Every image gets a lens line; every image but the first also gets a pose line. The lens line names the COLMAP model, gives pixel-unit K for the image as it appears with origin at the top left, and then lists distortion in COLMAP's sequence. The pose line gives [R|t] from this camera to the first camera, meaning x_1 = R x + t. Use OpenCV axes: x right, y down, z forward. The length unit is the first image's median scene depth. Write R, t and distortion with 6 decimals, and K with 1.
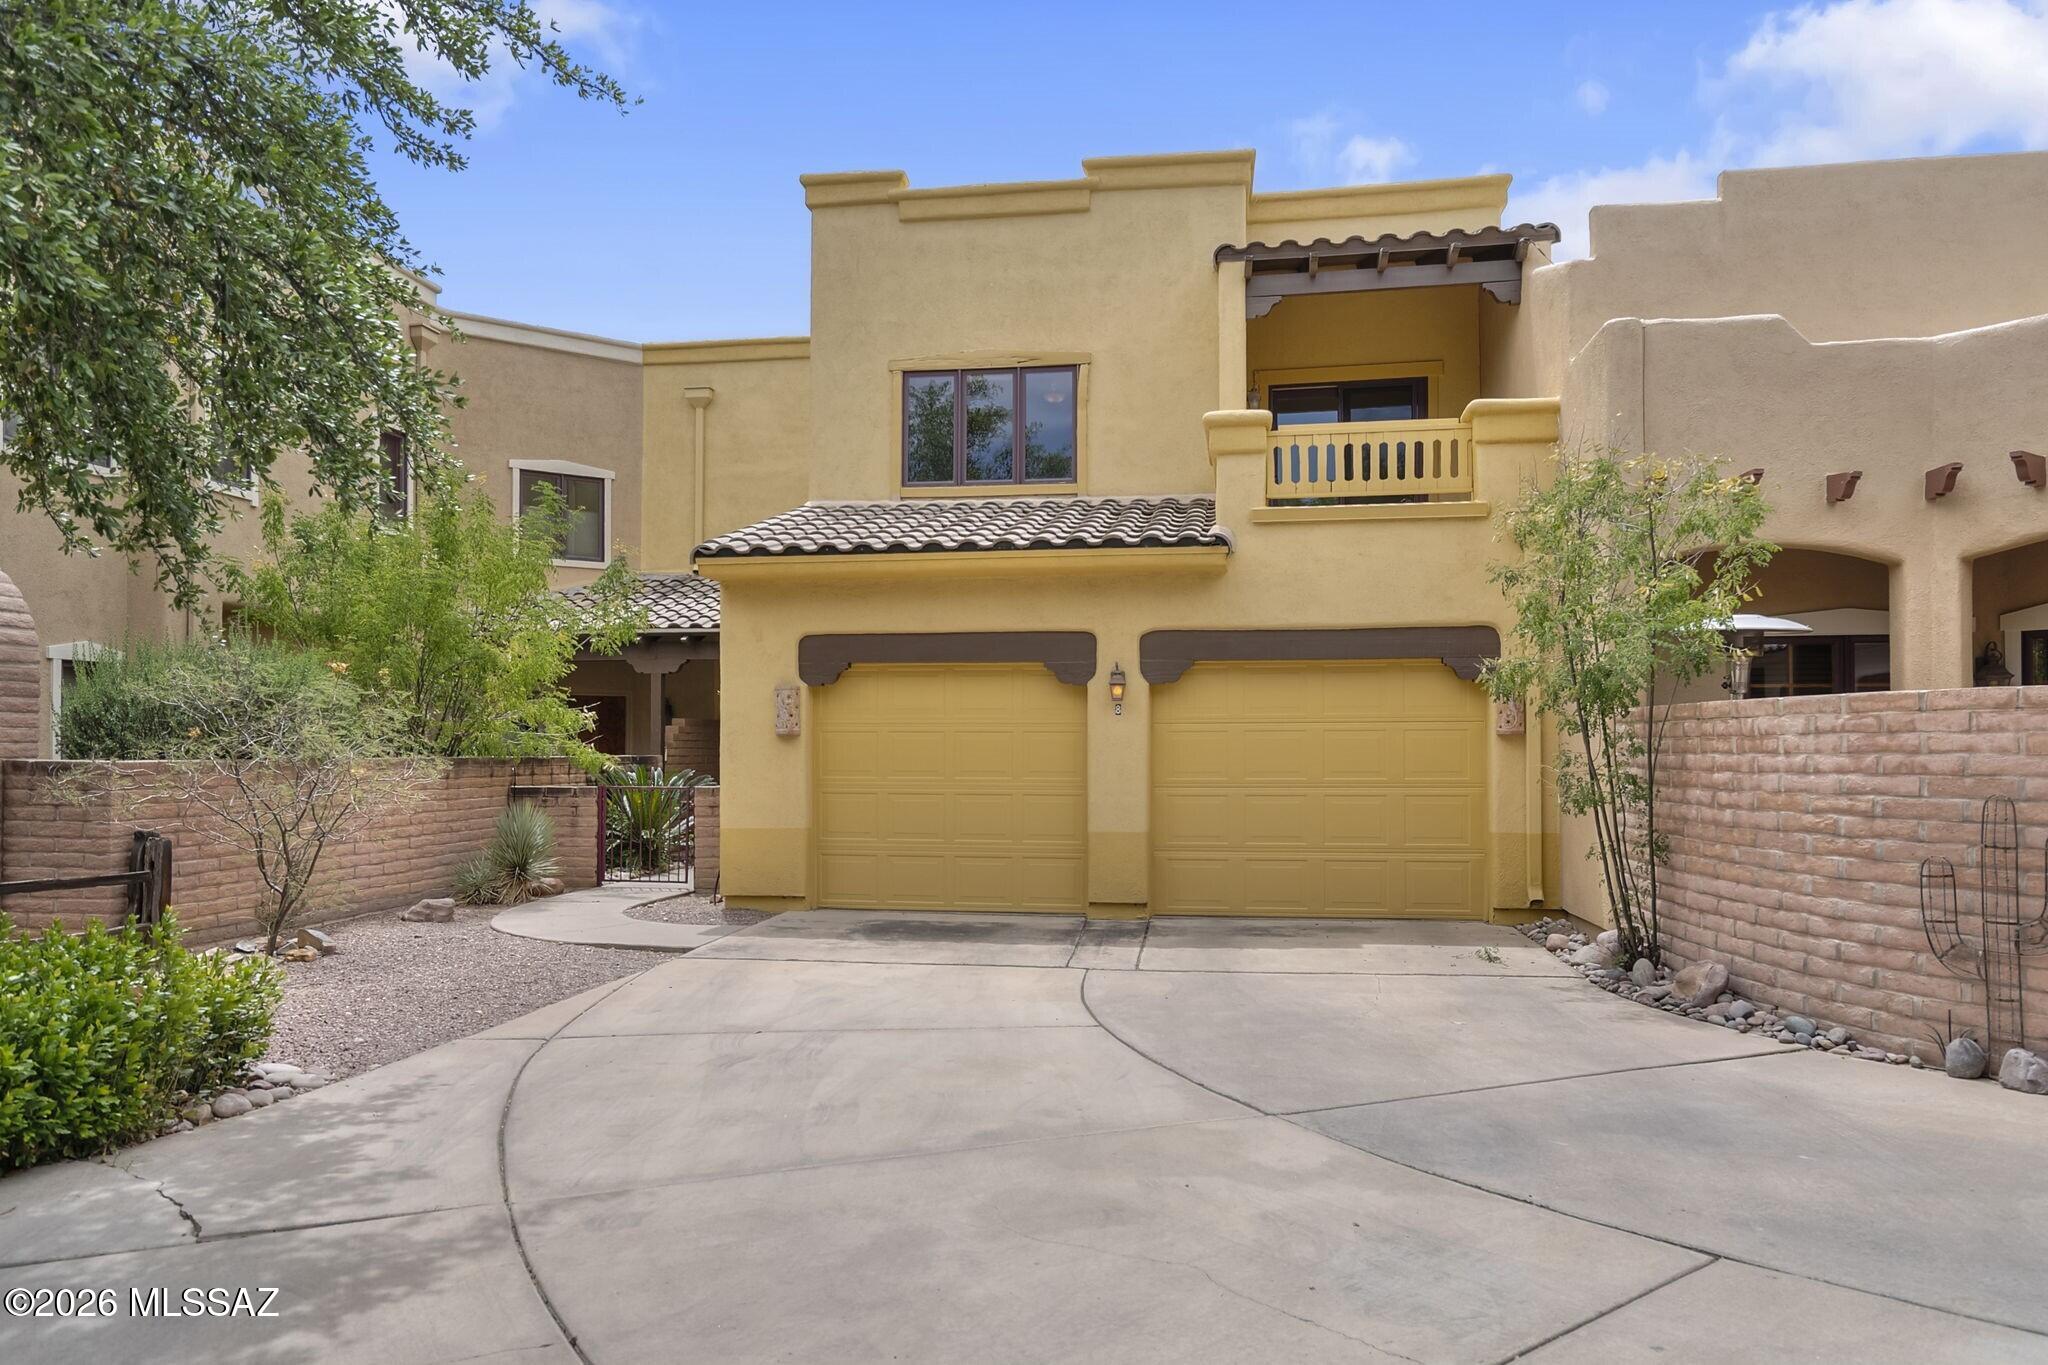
lens RADIAL K [[1439.7, 0, 1024.0], [0, 1439.7, 682.5], [0, 0, 1]] dist [-0.003679, -0.000123]
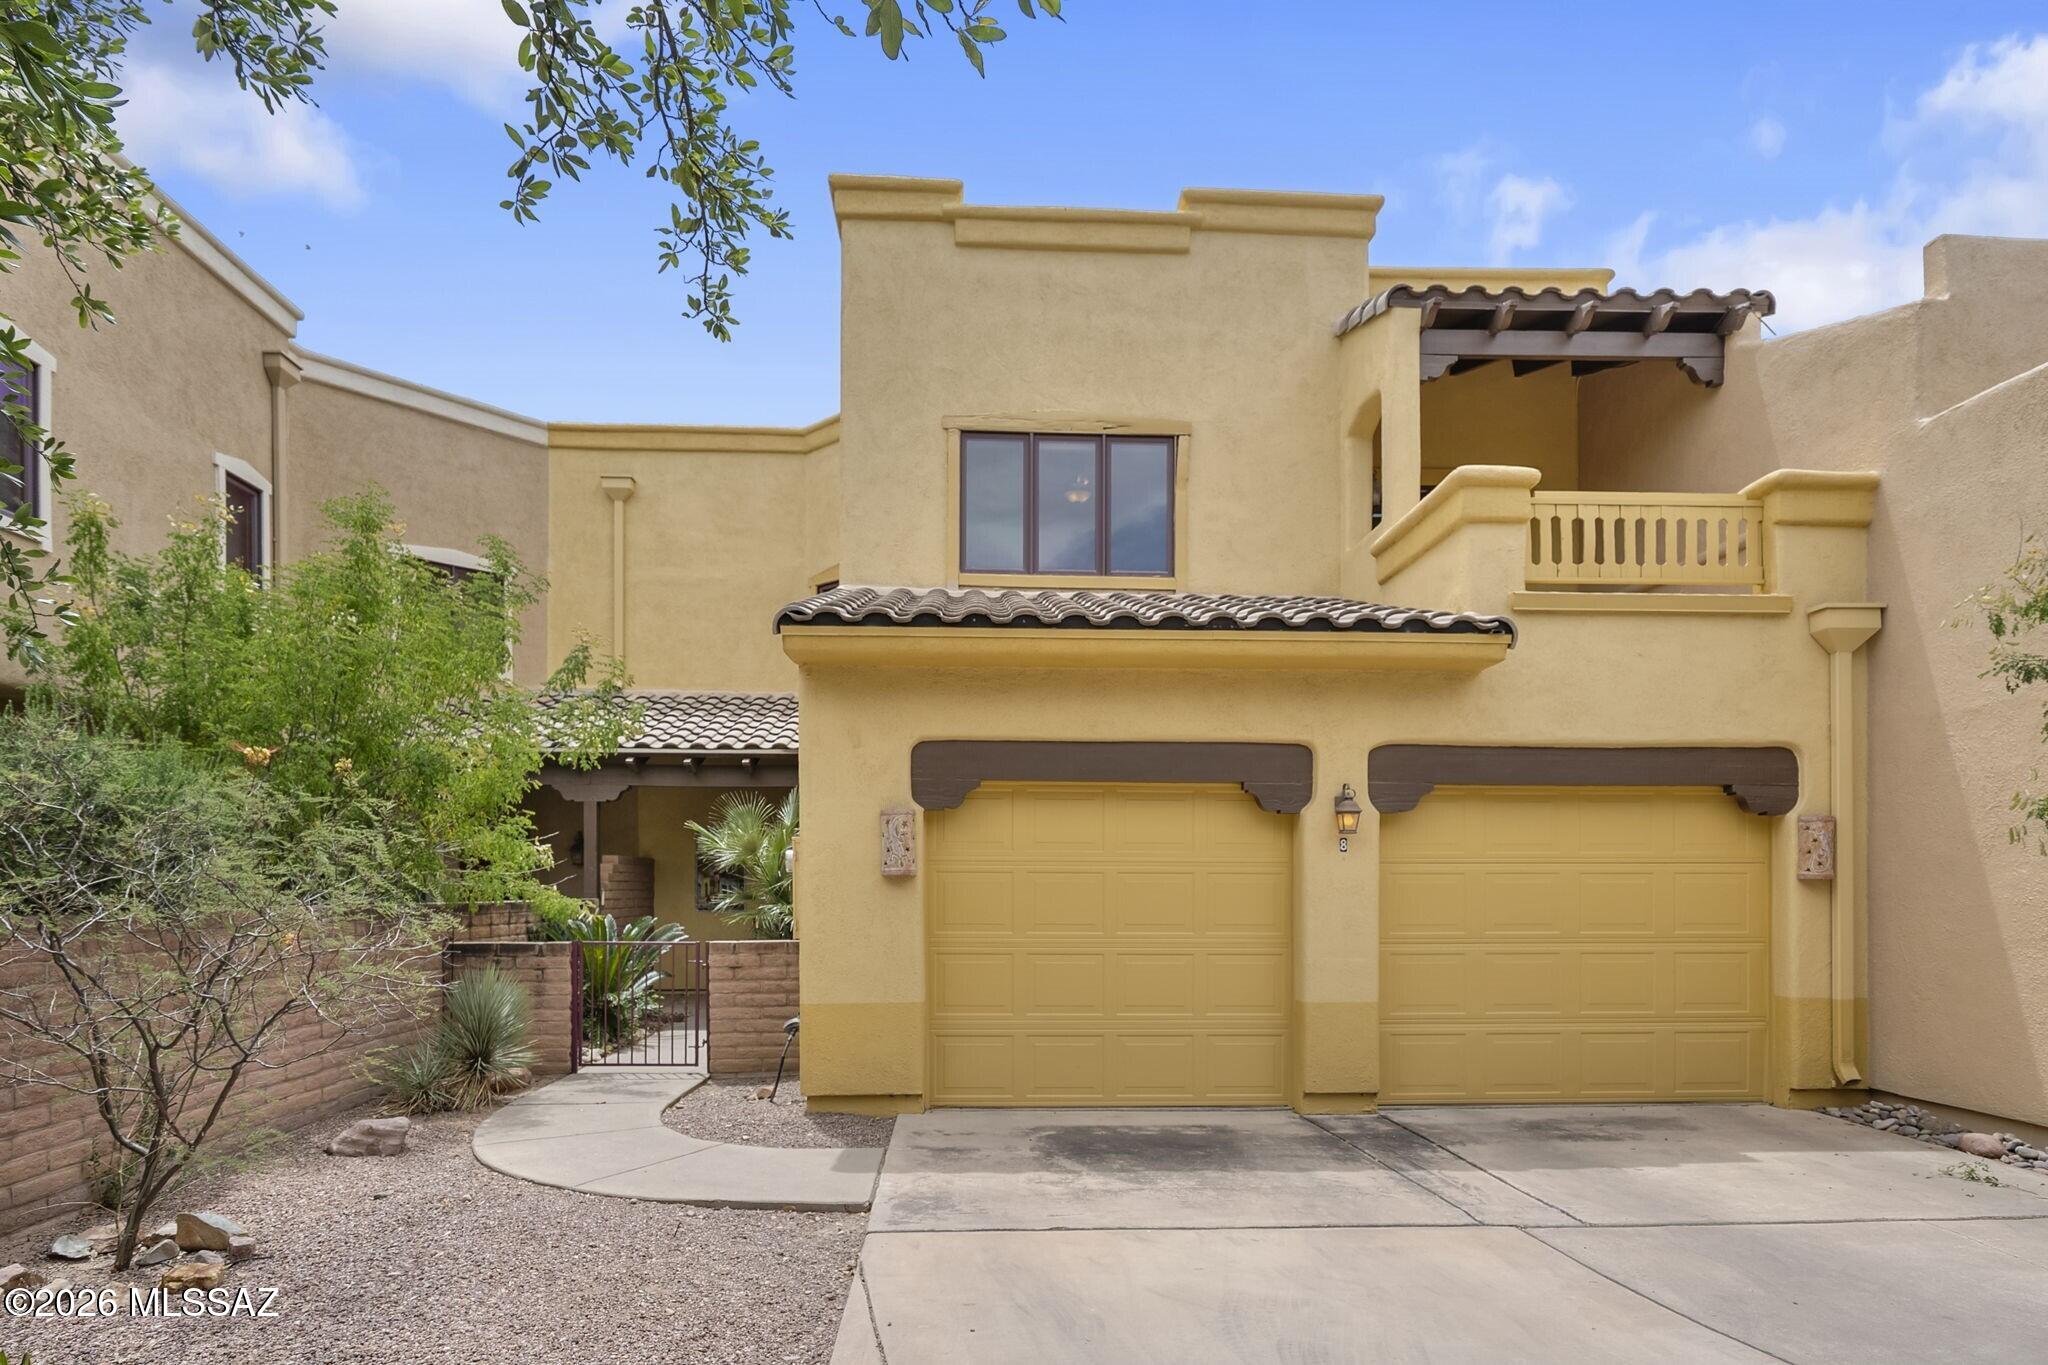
lens RADIAL K [[1202.4, 0, 1029.4], [0, 1202.4, 867.6], [0, 0, 1]] dist [0.000741, 0.000326]
pose [[0.977629, 0.005454, 0.210264, -0.206588], [-0.011727, 0.999522, 0.028598, 0.012576], [-0.210008, -0.030424, 0.977226, 0.350218]]
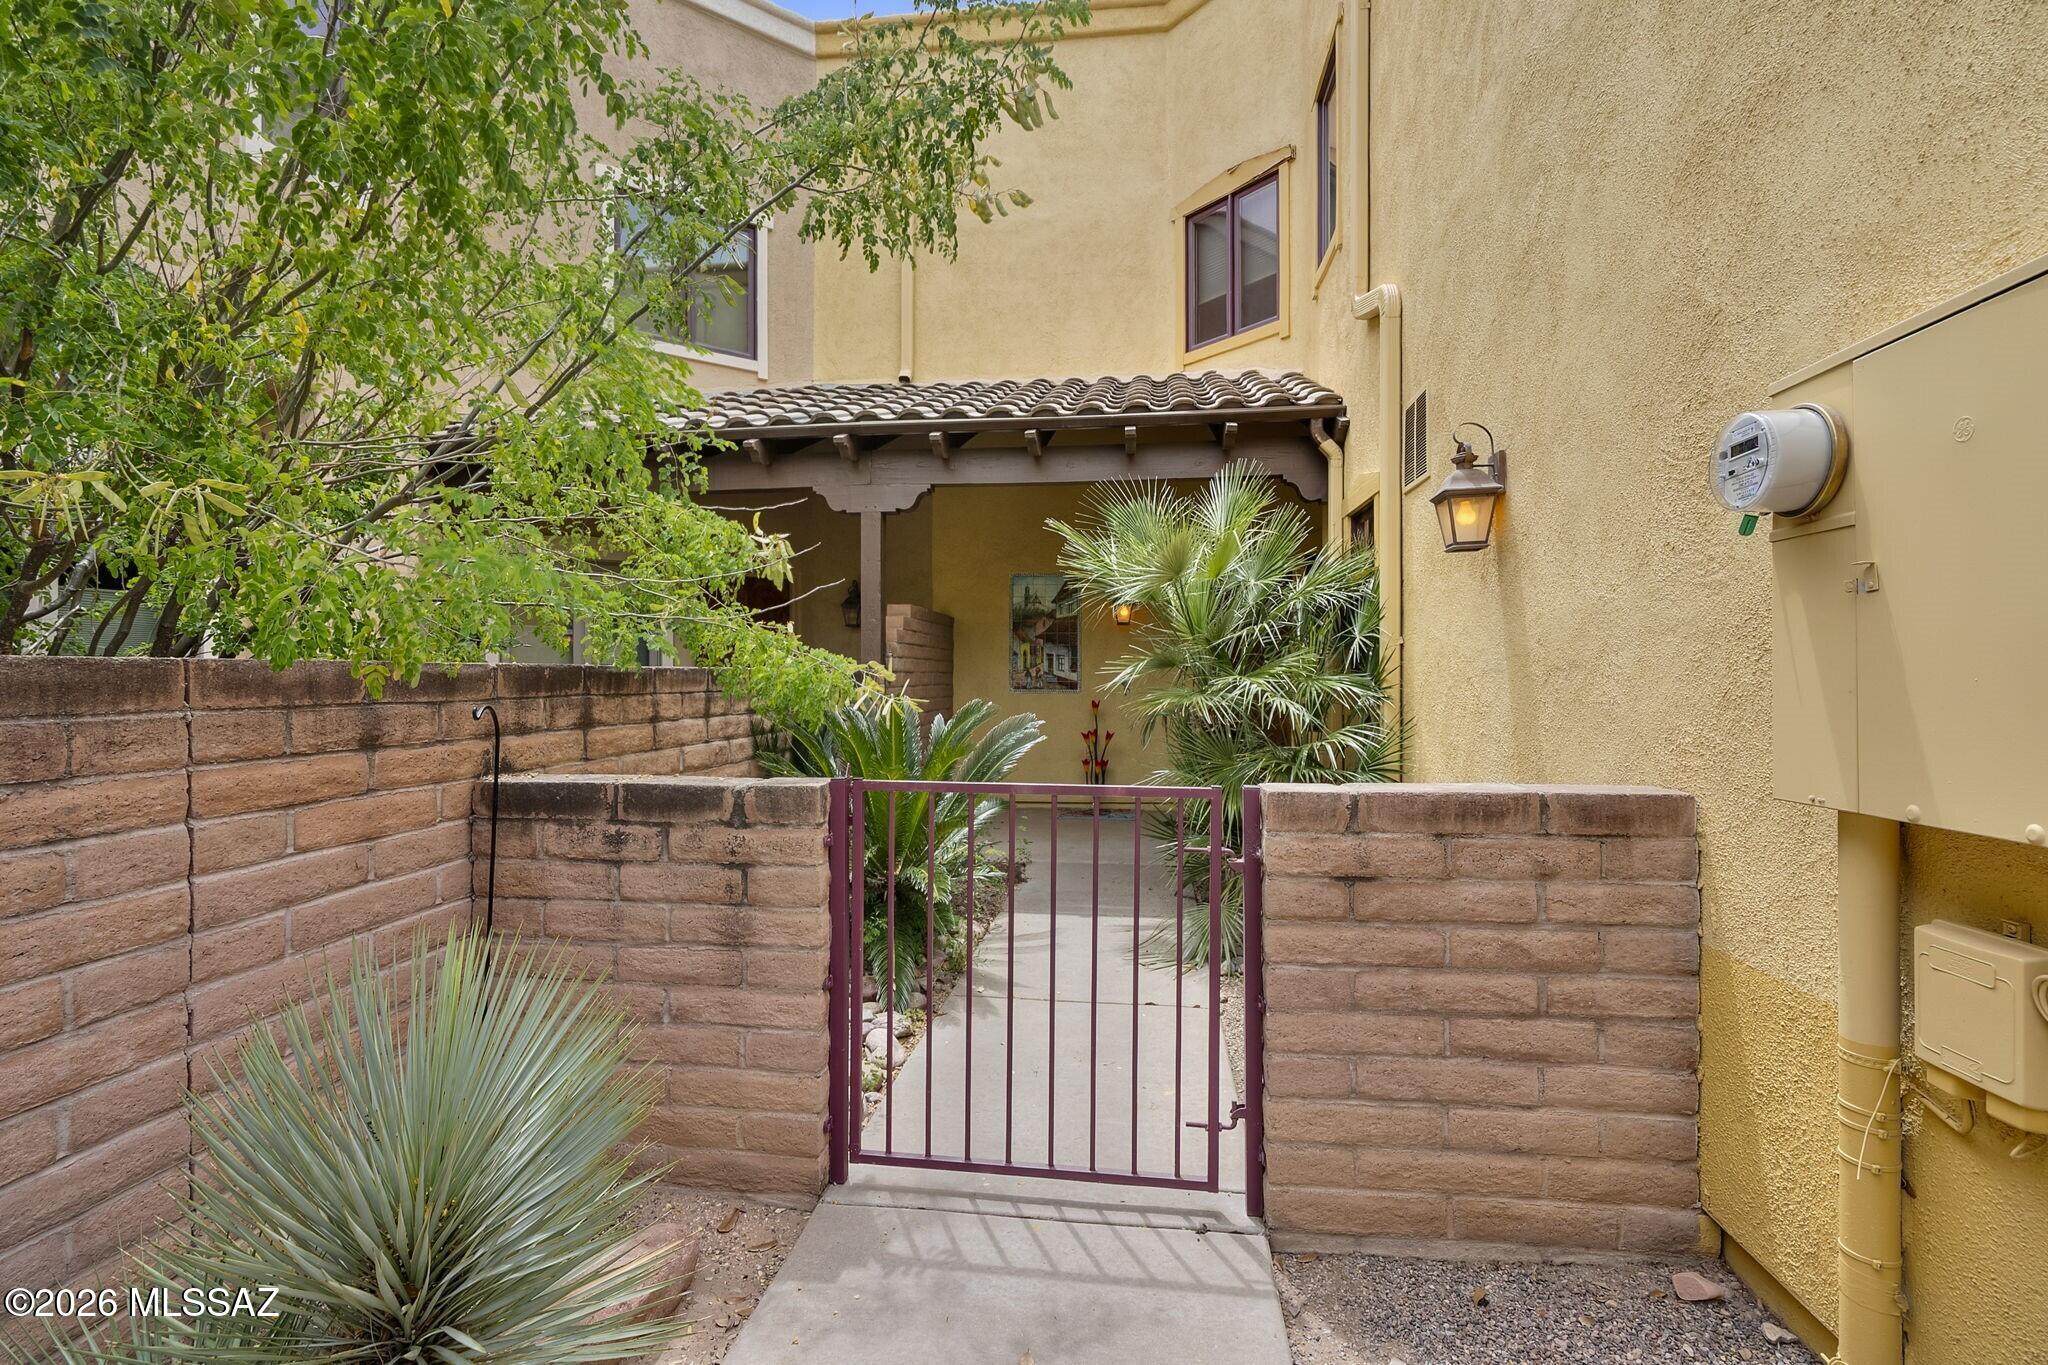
lens RADIAL K [[944.8, 0, 1024.1], [0, 944.8, 627.5], [0, 0, 1]] dist [-0.022696, -0.000060]
pose [[0.999524, 0.002017, 0.030787, -0.285990], [-0.001945, 0.999995, -0.002386, 0.049000], [-0.030792, 0.002325, 0.999523, 0.892549]]
